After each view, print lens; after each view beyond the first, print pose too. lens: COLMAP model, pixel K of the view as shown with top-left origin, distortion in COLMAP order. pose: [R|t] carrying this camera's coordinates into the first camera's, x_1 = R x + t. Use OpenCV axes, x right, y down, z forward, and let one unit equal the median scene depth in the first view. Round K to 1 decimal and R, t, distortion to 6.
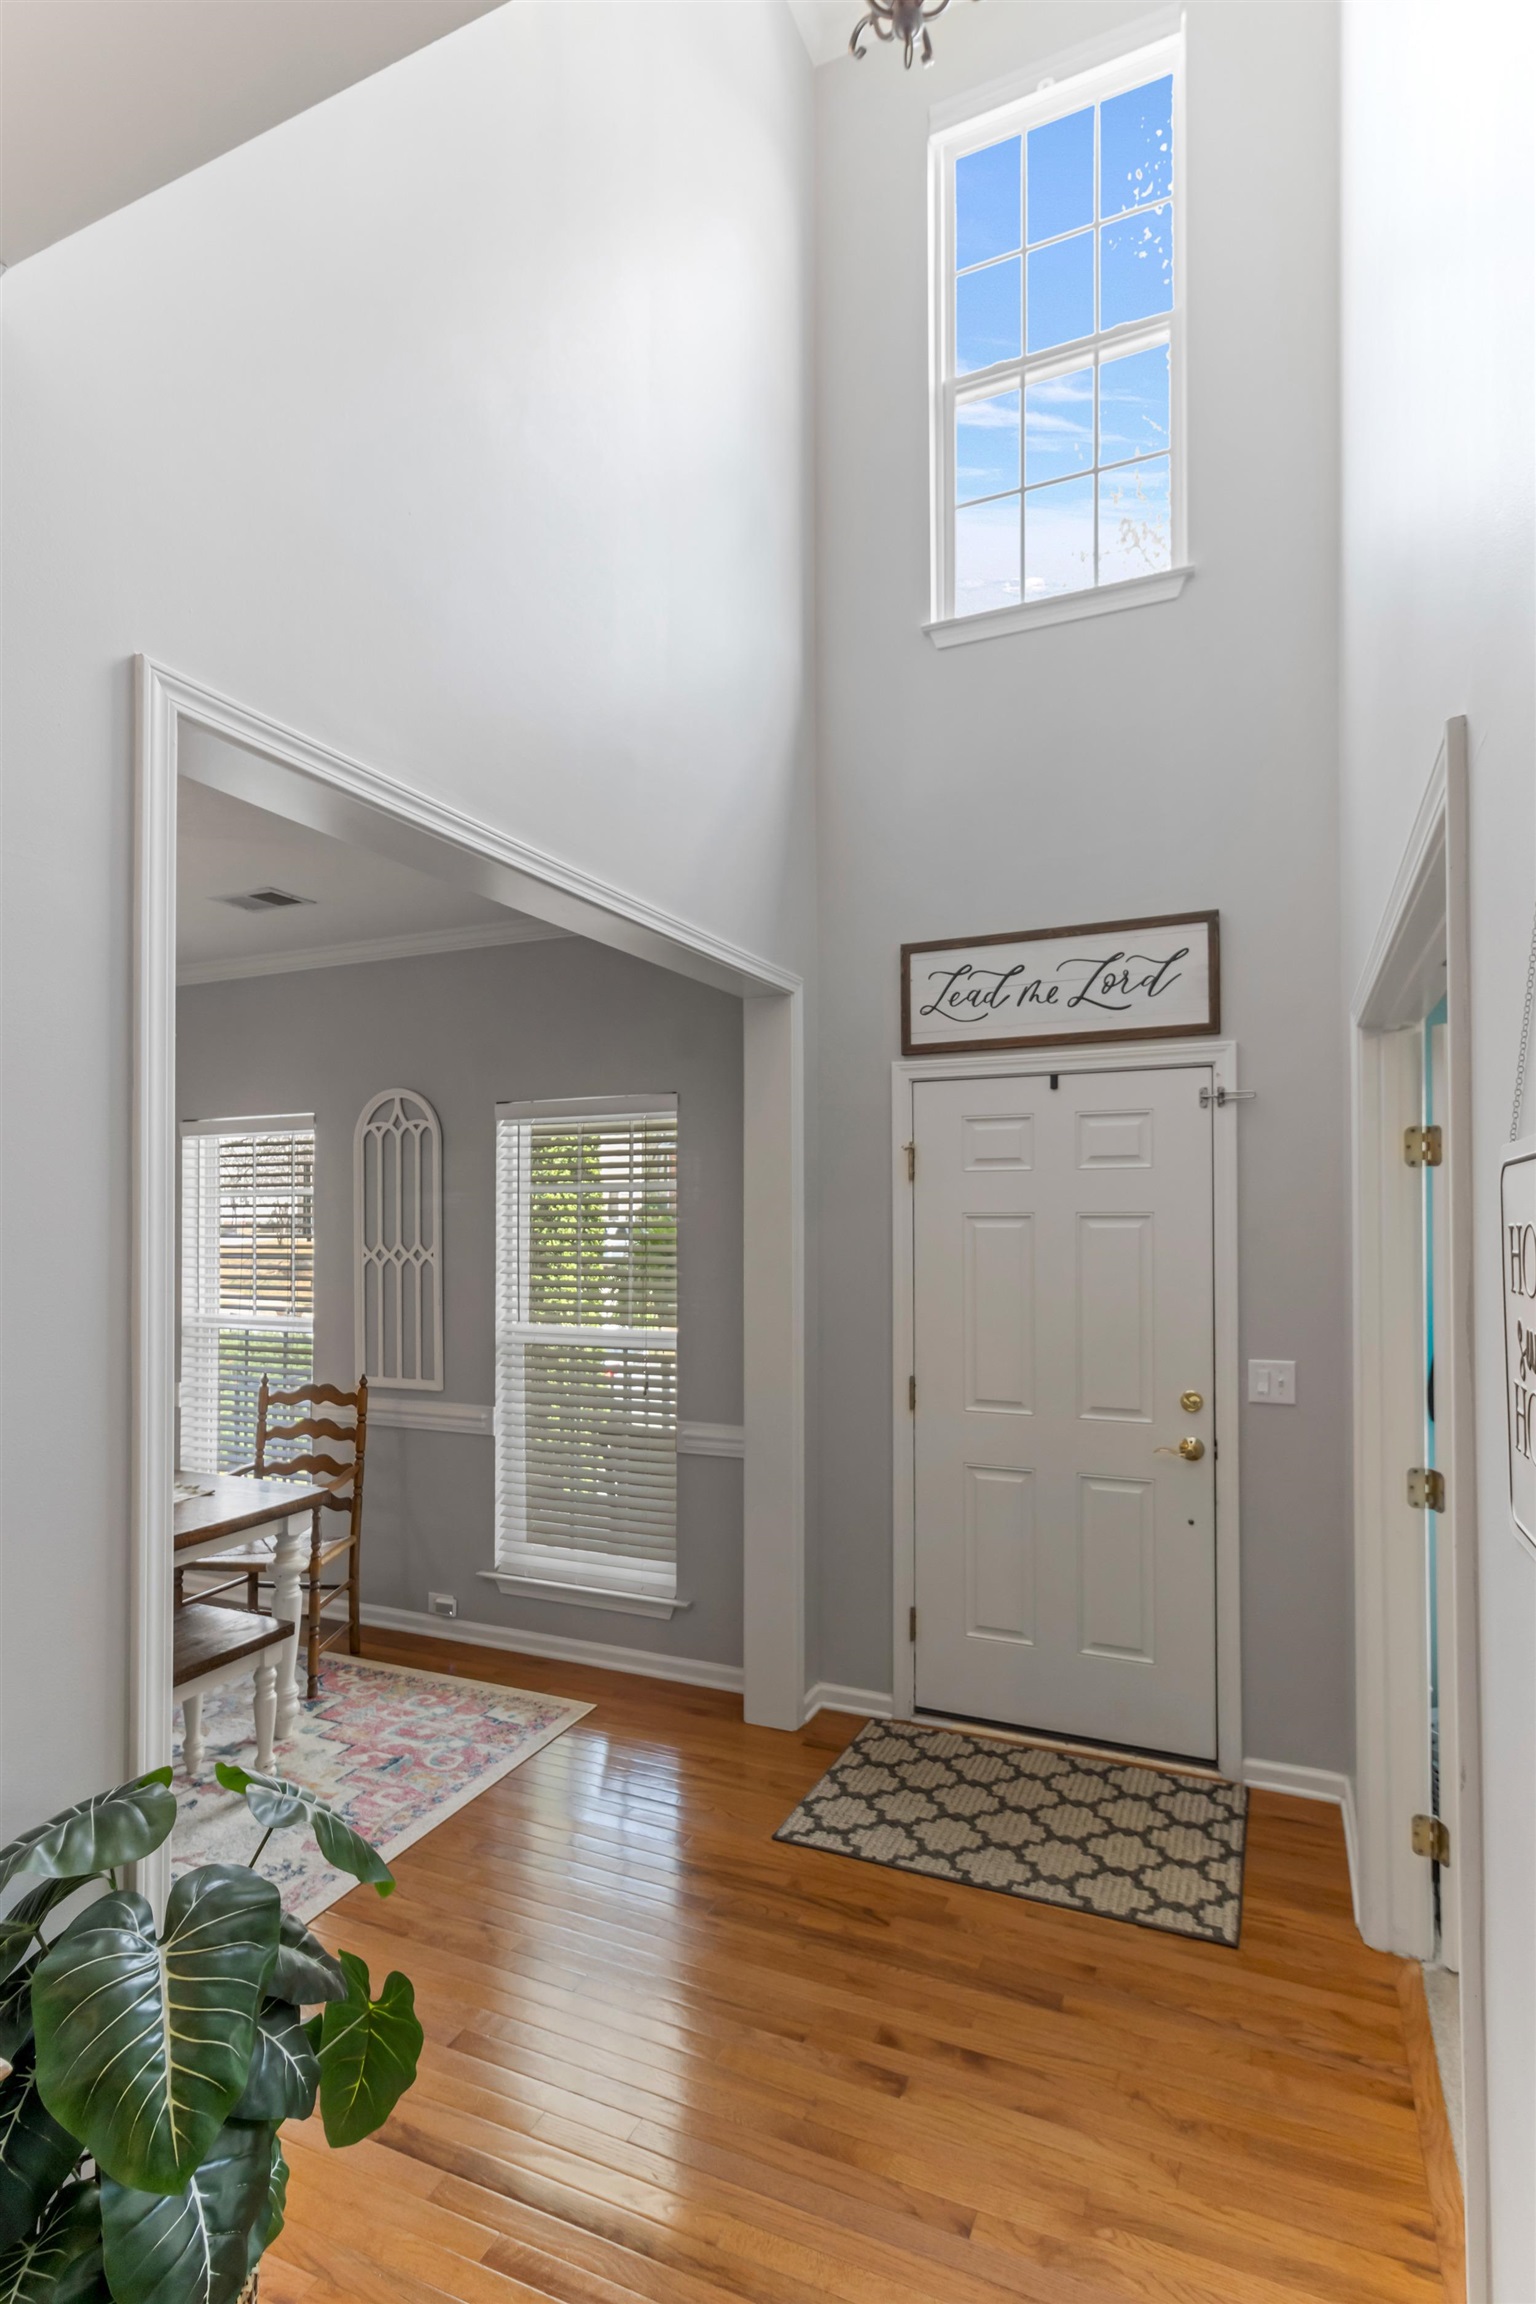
lens RADIAL K [[1107.5, 0, 788.5], [0, 1107.5, 1217.6], [0, 0, 1]] dist [0.009551, 0.000645]
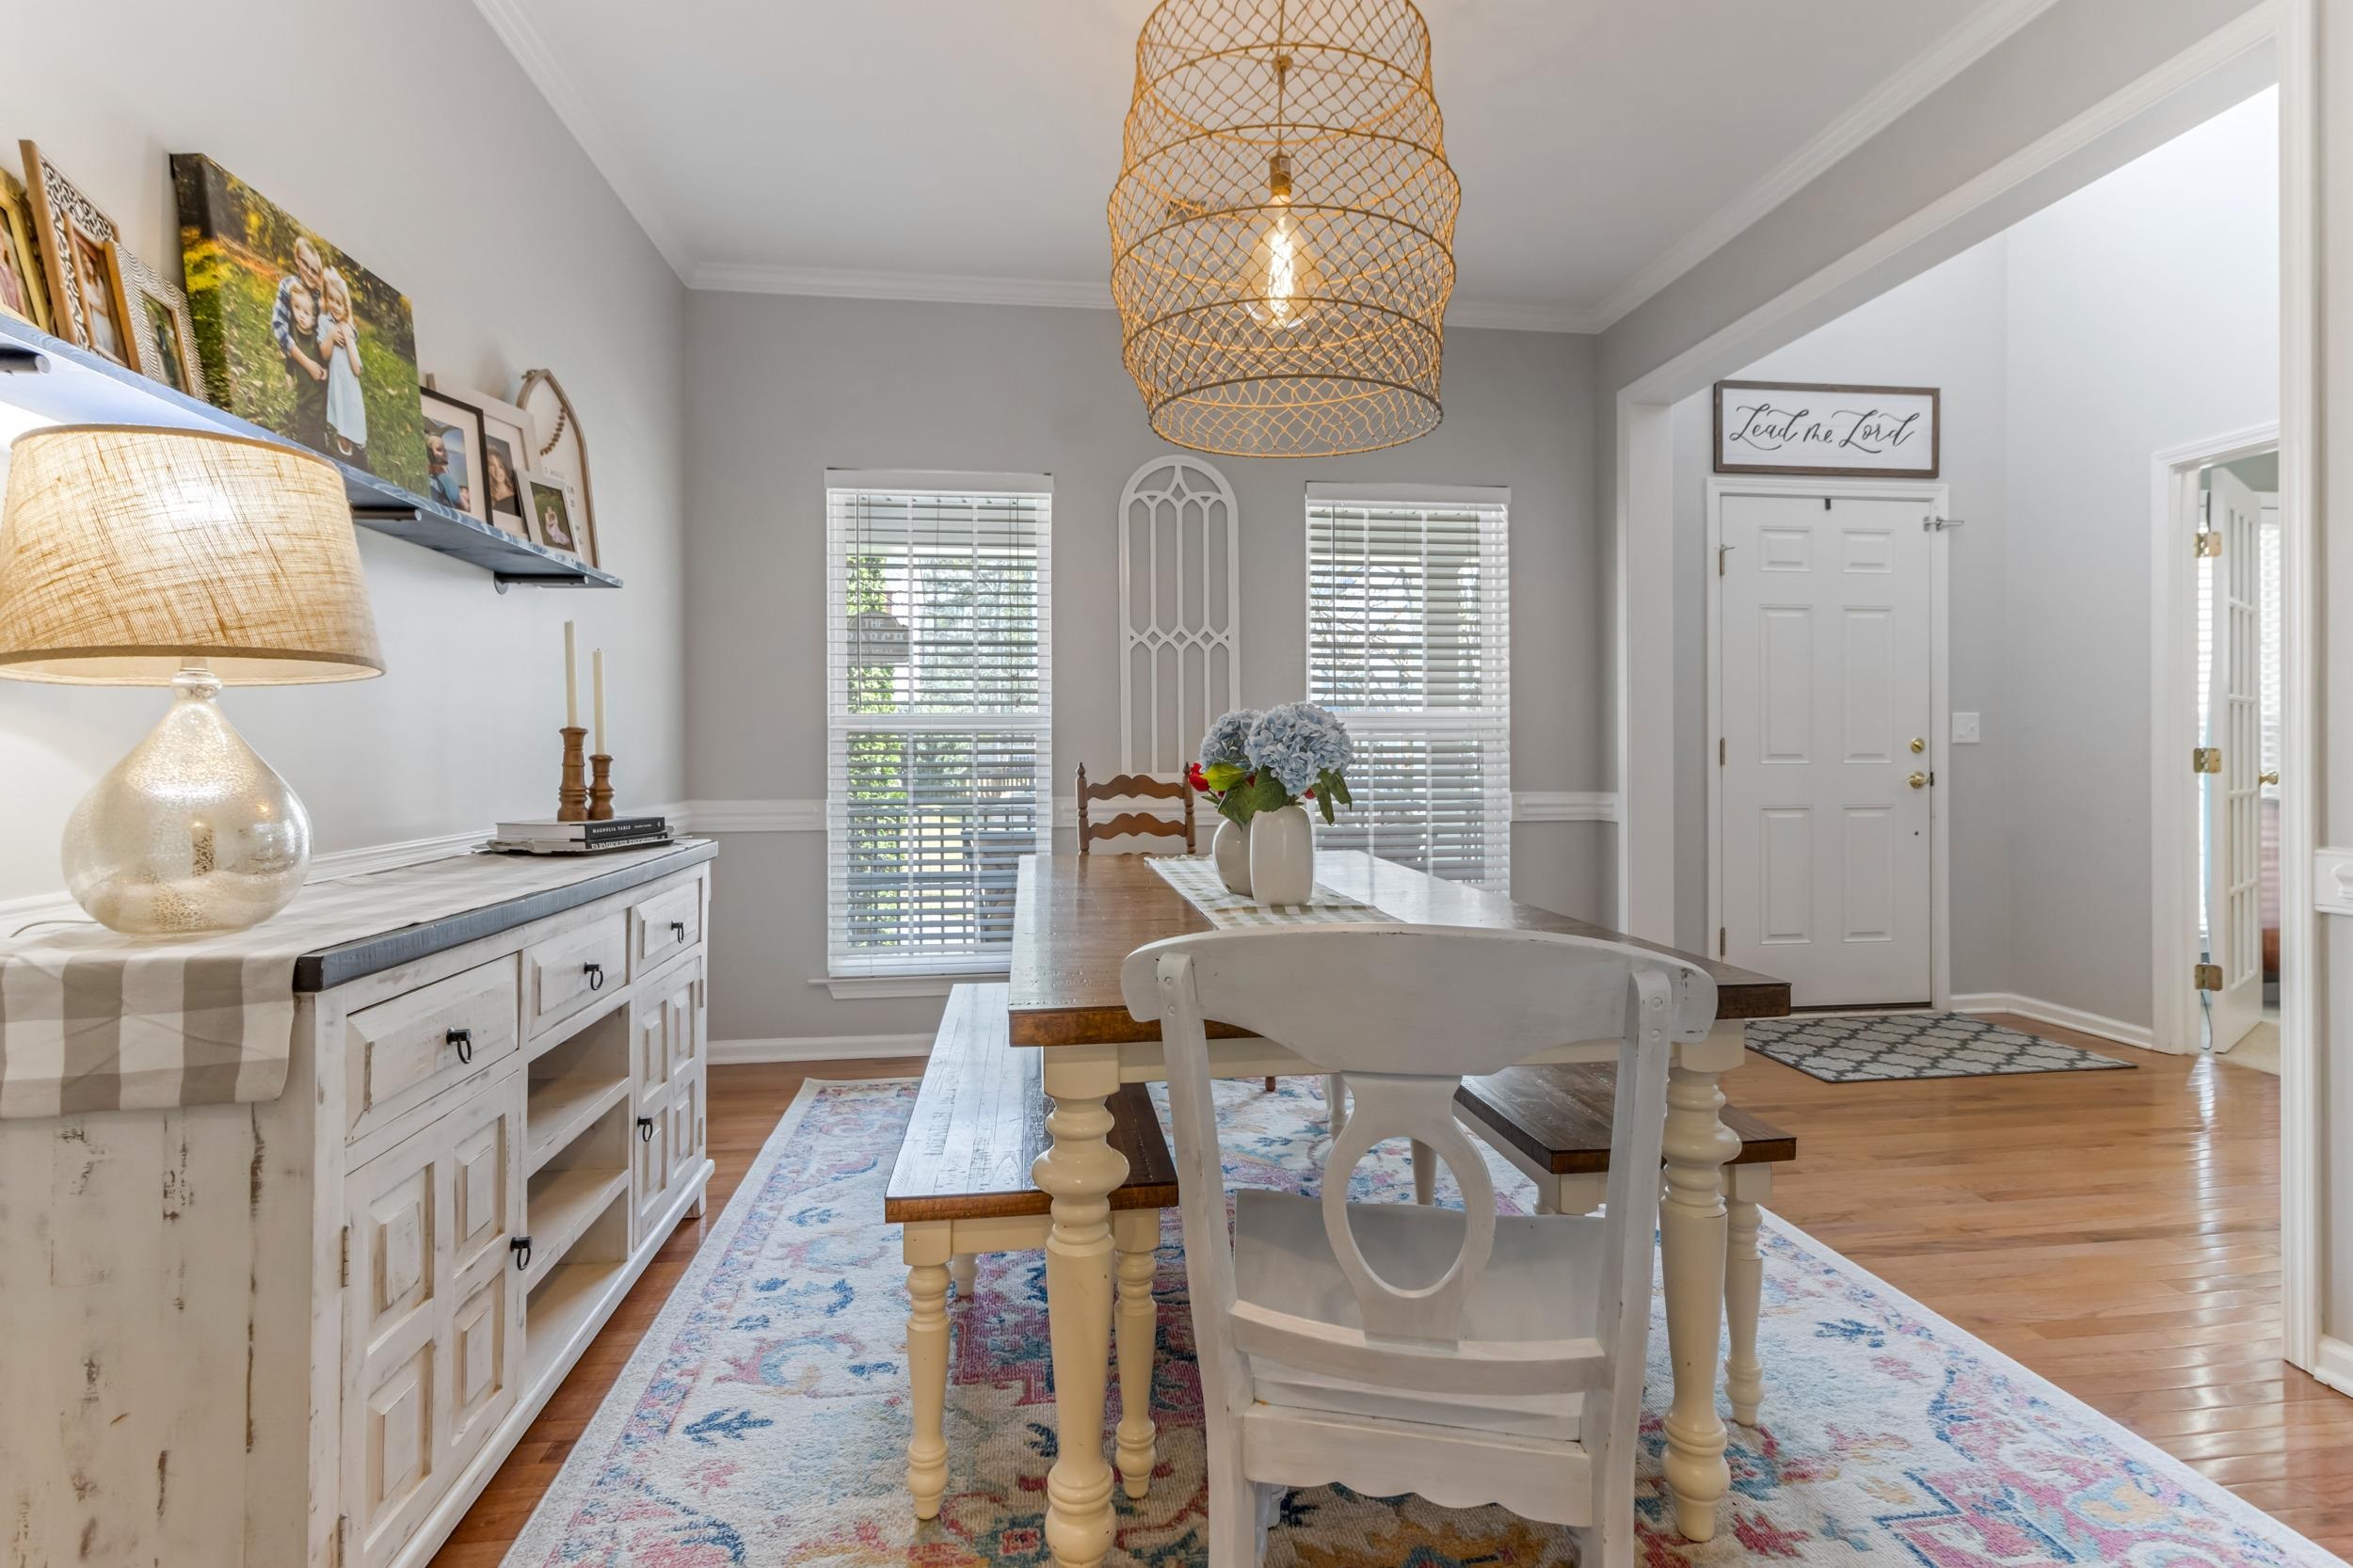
lens RADIAL K [[1131.1, 0, 1177.7], [0, 1131.1, 761.3], [0, 0, 1]] dist [0.009551, 0.000645]
pose [[0.853199, -0.002551, 0.521580, -1.062285], [-0.000179, 0.999987, 0.005183, 0.165359], [-0.521586, -0.004515, 0.853187, 0.258203]]
